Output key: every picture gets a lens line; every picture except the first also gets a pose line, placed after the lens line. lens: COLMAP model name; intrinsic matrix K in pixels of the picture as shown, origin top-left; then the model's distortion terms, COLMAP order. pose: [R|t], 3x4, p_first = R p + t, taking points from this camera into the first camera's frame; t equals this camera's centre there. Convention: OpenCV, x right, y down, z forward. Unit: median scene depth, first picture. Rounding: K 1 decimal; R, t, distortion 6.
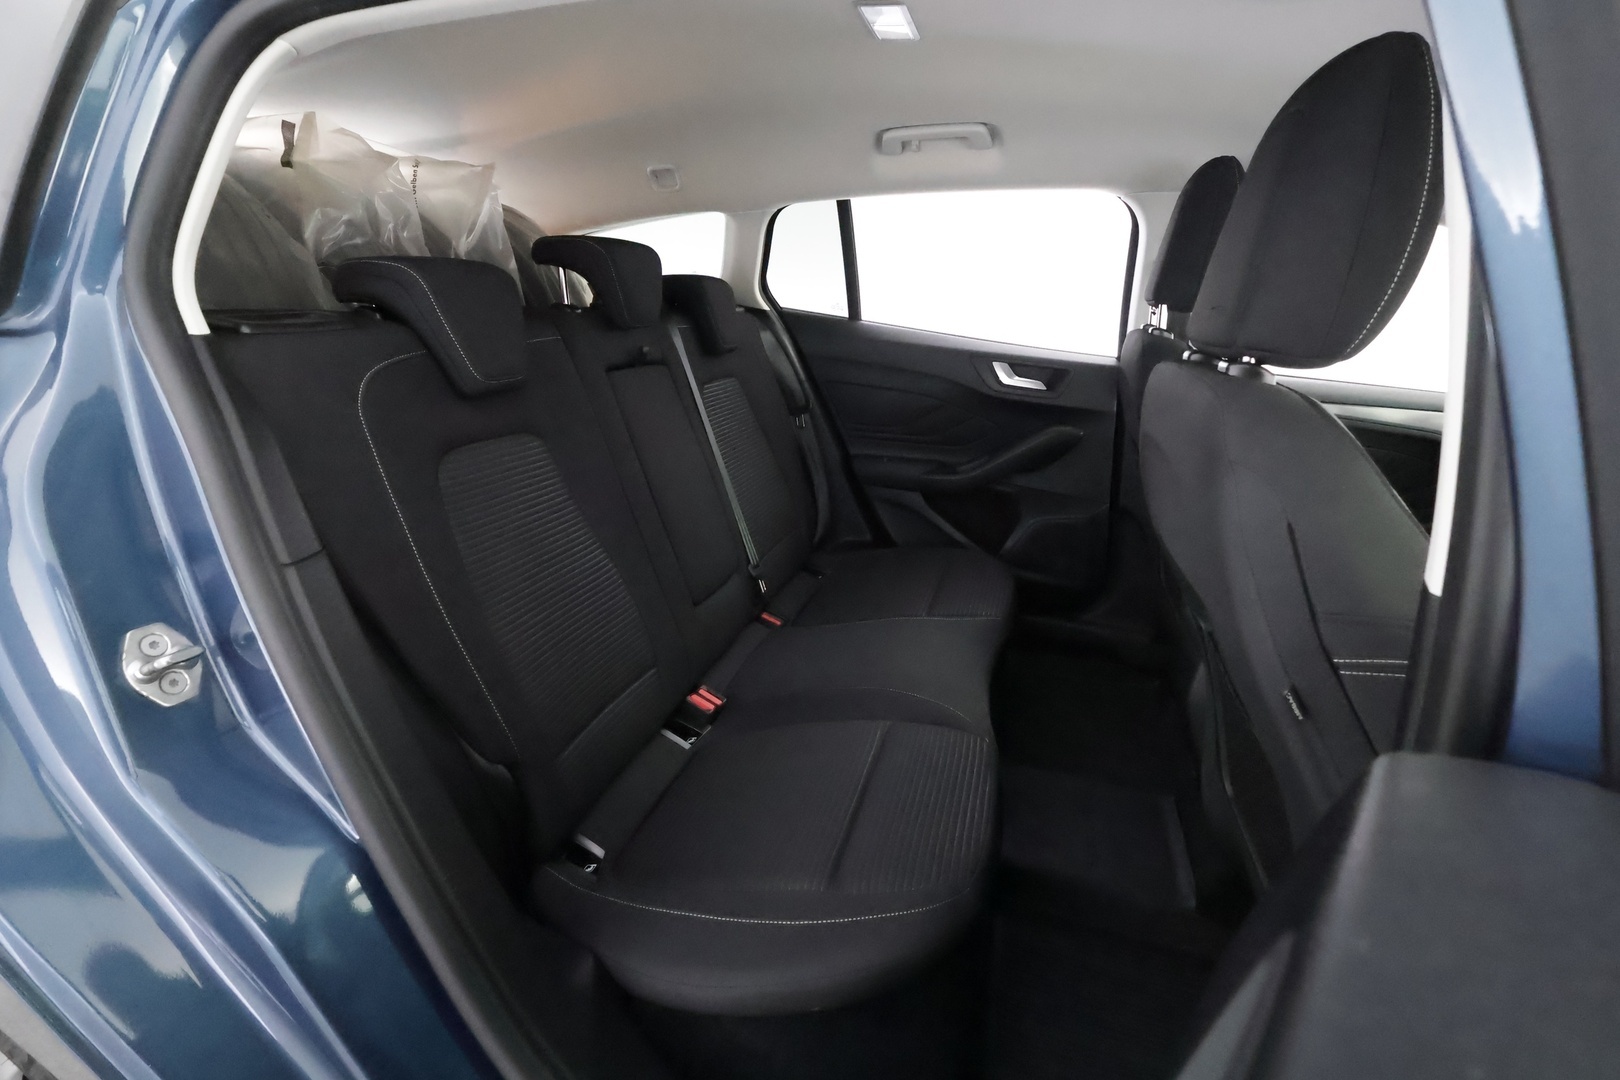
lens RADIAL K [[738.6, 0, 812.3], [0, 738.6, 547.1], [0, 0, 1]] dist [0.002172, 0.000481]
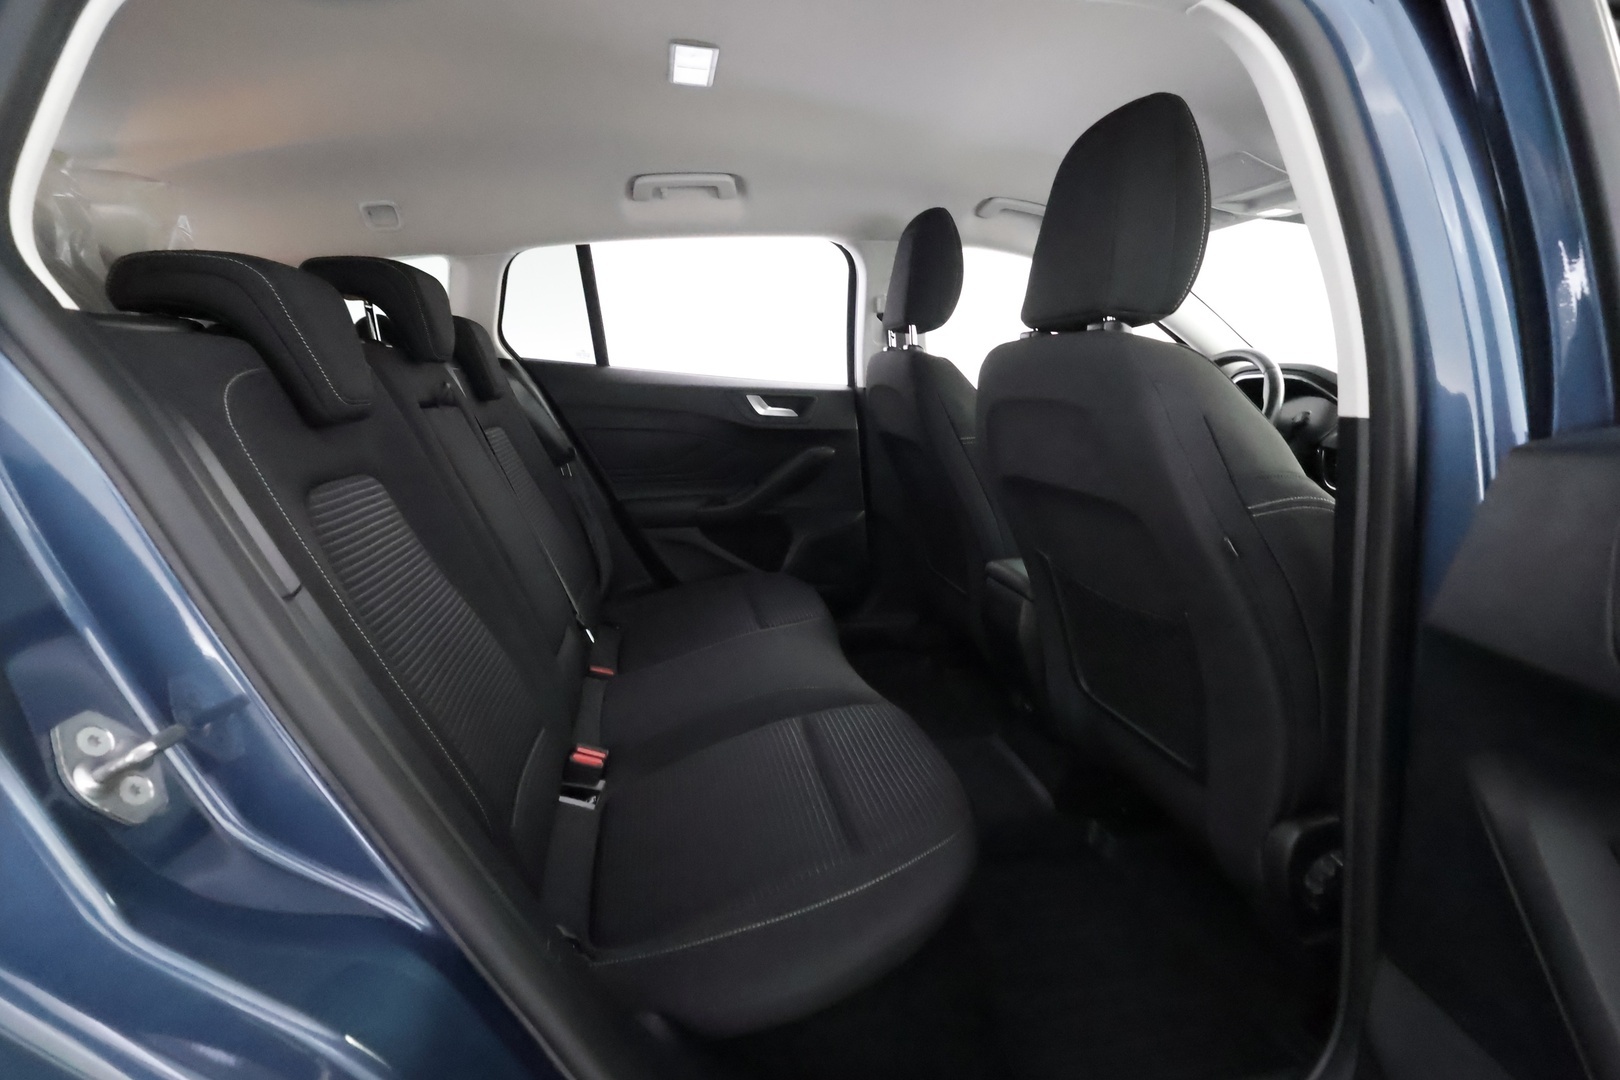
lens RADIAL K [[738.6, 0, 812.3], [0, 738.6, 547.1], [0, 0, 1]] dist [0.002172, 0.000481]
pose [[0.886806, -0.153314, 0.435970, -0.189043], [0.193473, 0.979883, -0.048956, 0.038844], [-0.419694, 0.127763, 0.898629, 0.026714]]
